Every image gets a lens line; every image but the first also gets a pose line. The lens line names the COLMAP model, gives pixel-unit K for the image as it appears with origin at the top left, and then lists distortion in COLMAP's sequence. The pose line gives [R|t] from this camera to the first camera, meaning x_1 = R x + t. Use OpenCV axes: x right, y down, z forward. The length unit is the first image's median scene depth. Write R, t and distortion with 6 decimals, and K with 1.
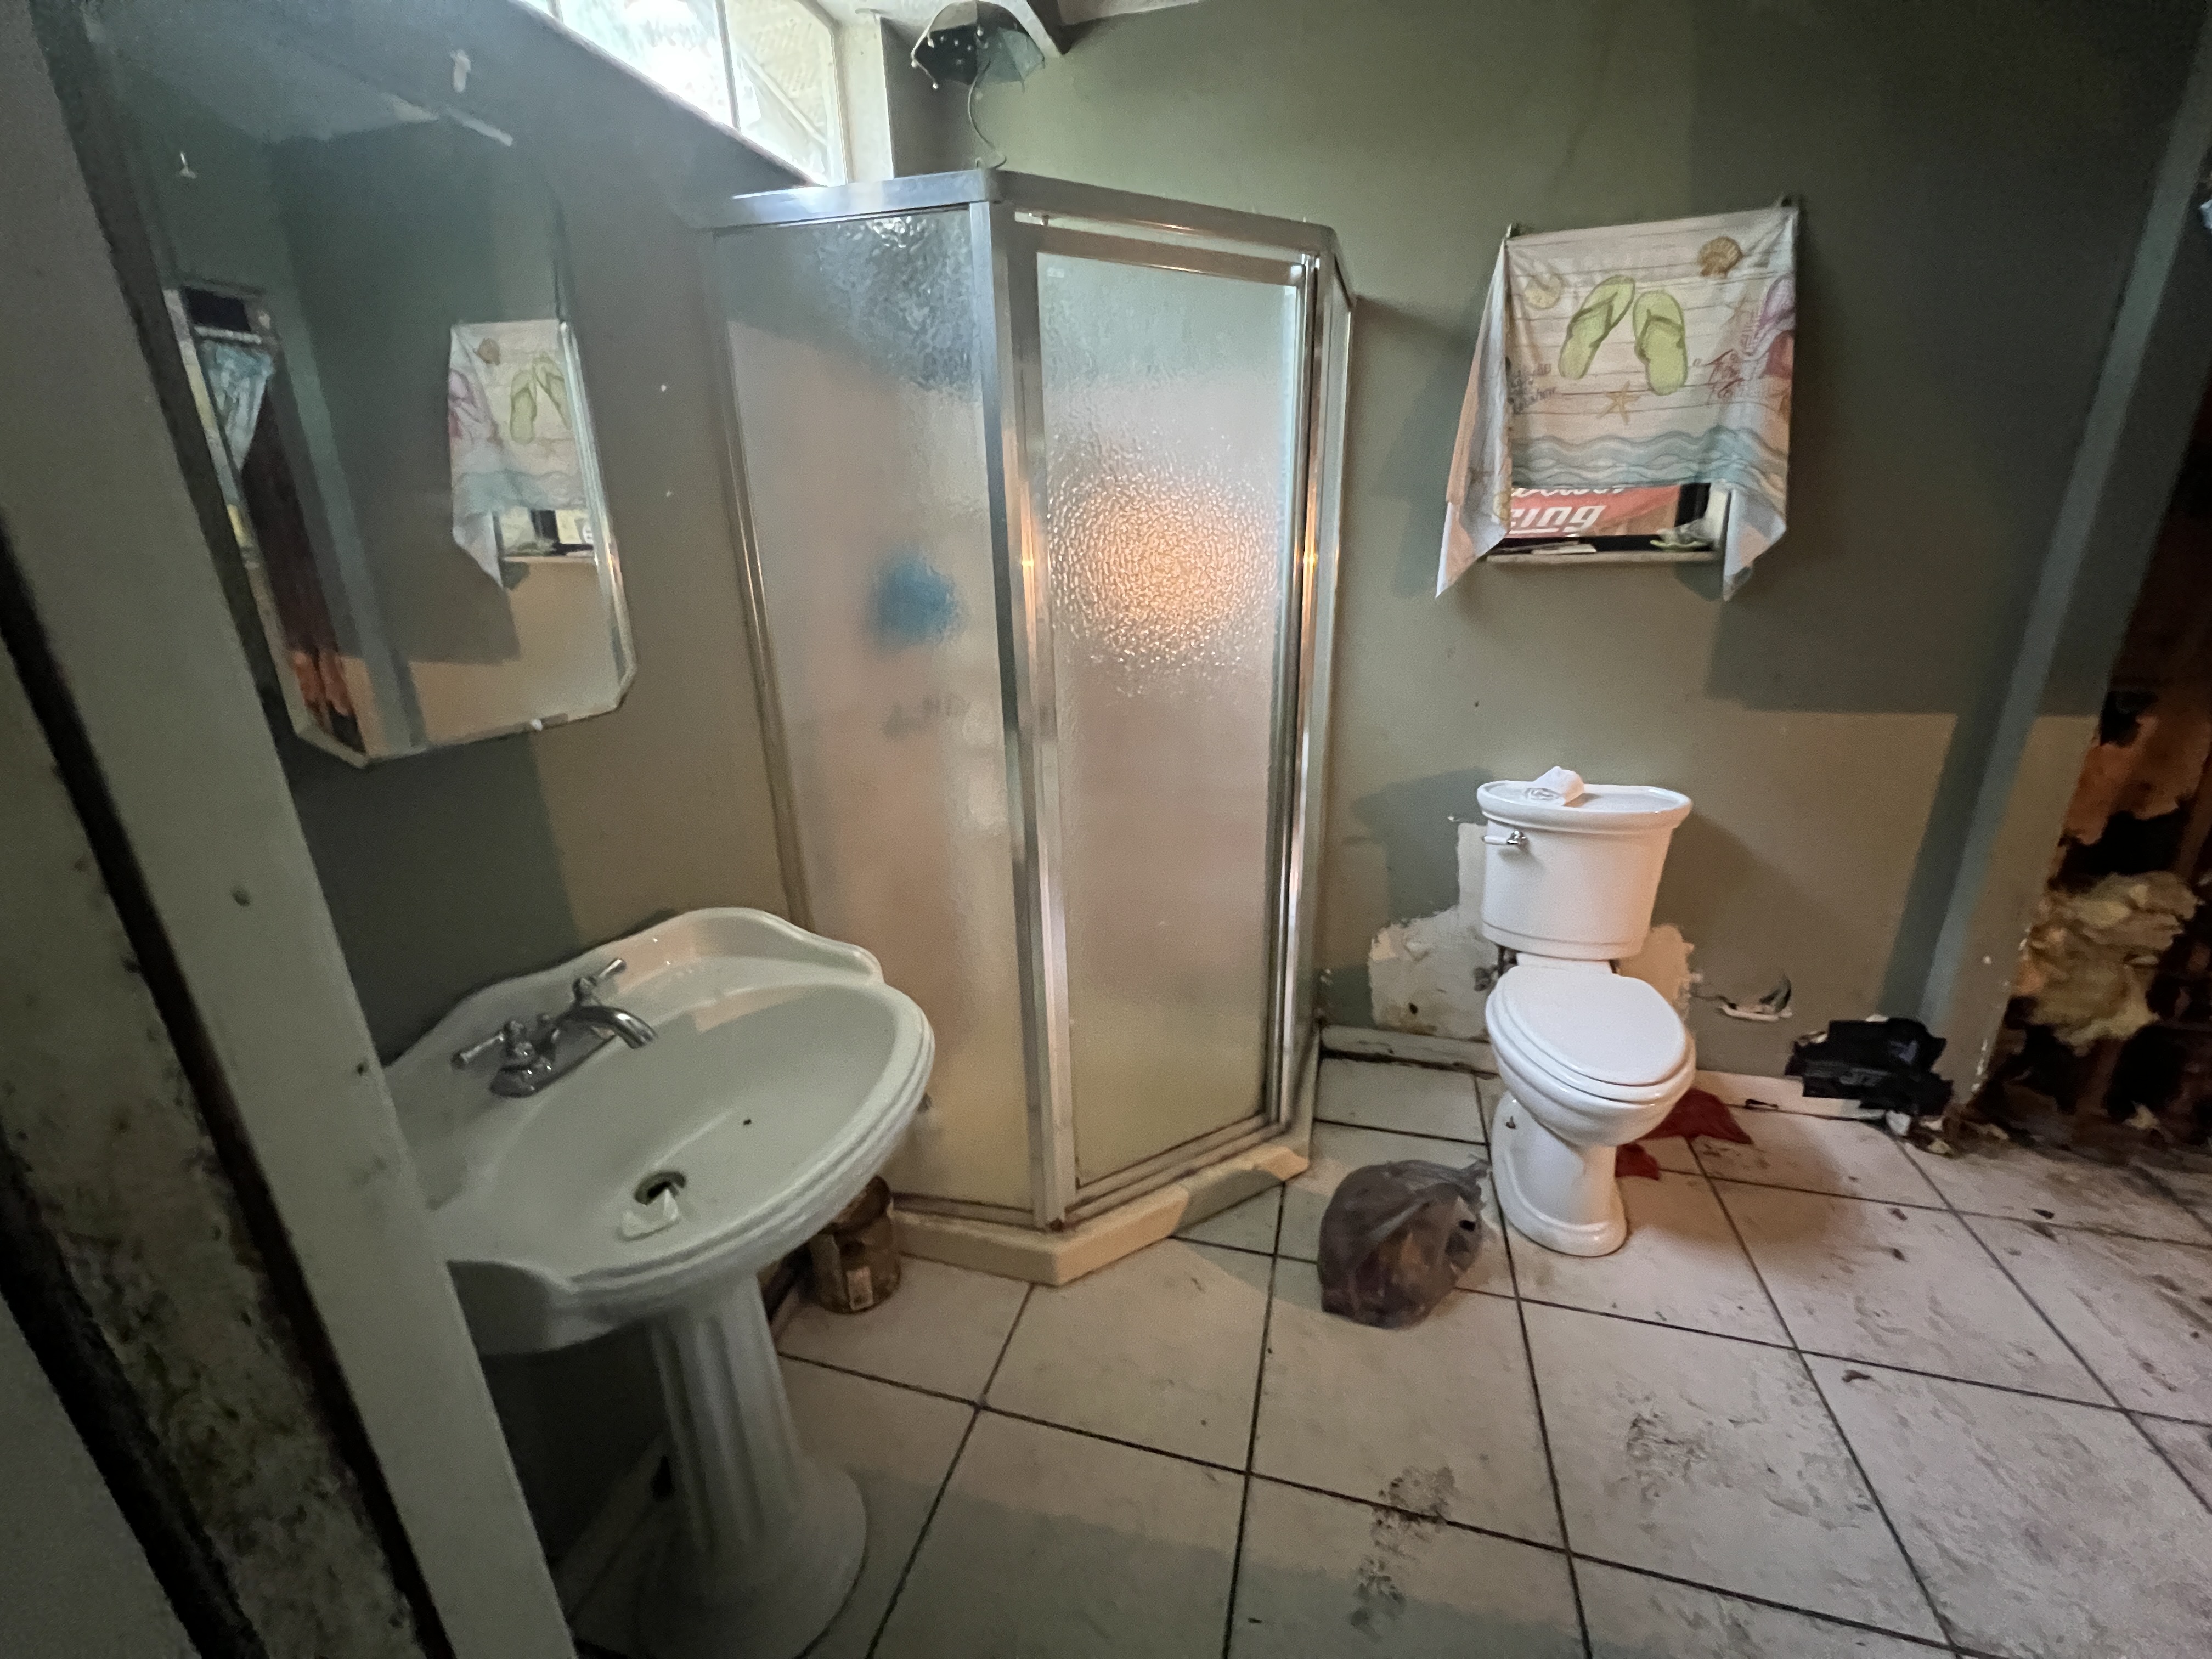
lens RADIAL K [[885.8, 0, 1110.4], [0, 885.8, 823.8], [0, 0, 1]] dist [-0.000147, -0.000245]
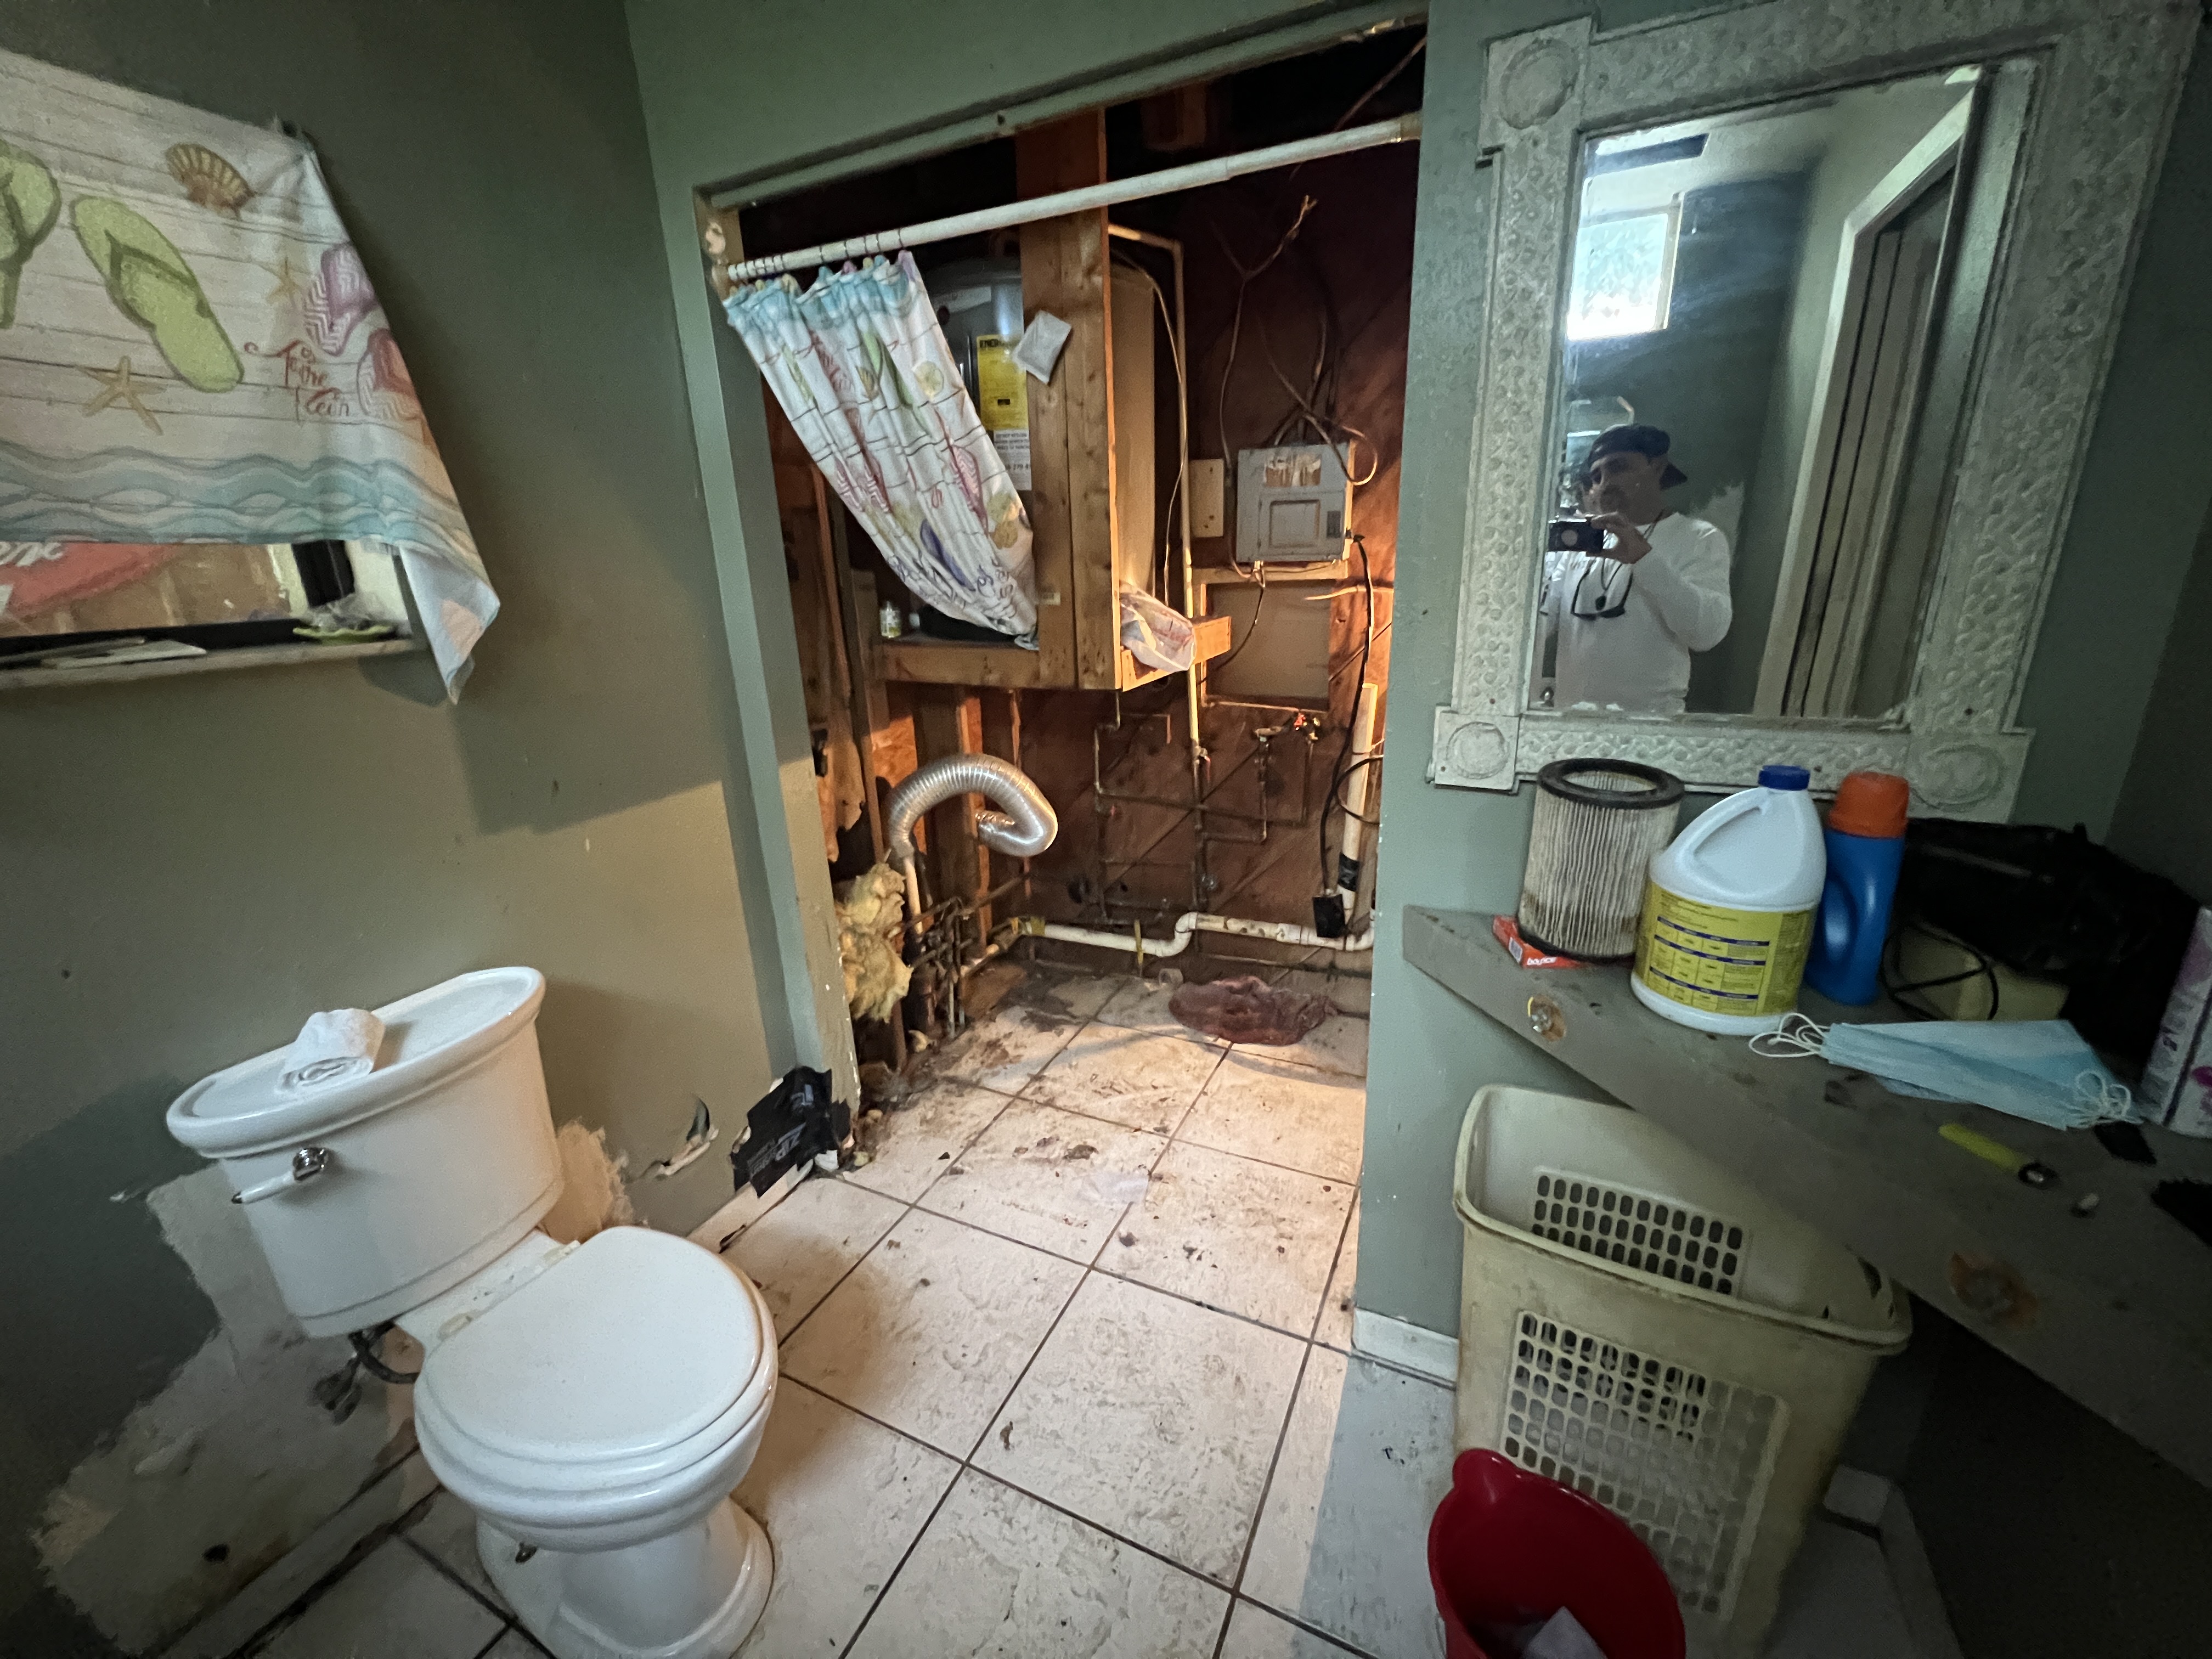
lens RADIAL K [[885.8, 0, 1102.8], [0, 885.8, 829.7], [0, 0, 1]] dist [-0.000147, -0.000245]
pose [[0.184547, -0.270894, 0.944753, 0.086151], [0.339669, 0.919611, 0.197334, -0.117798], [-0.922262, 0.284486, 0.261725, 0.347938]]
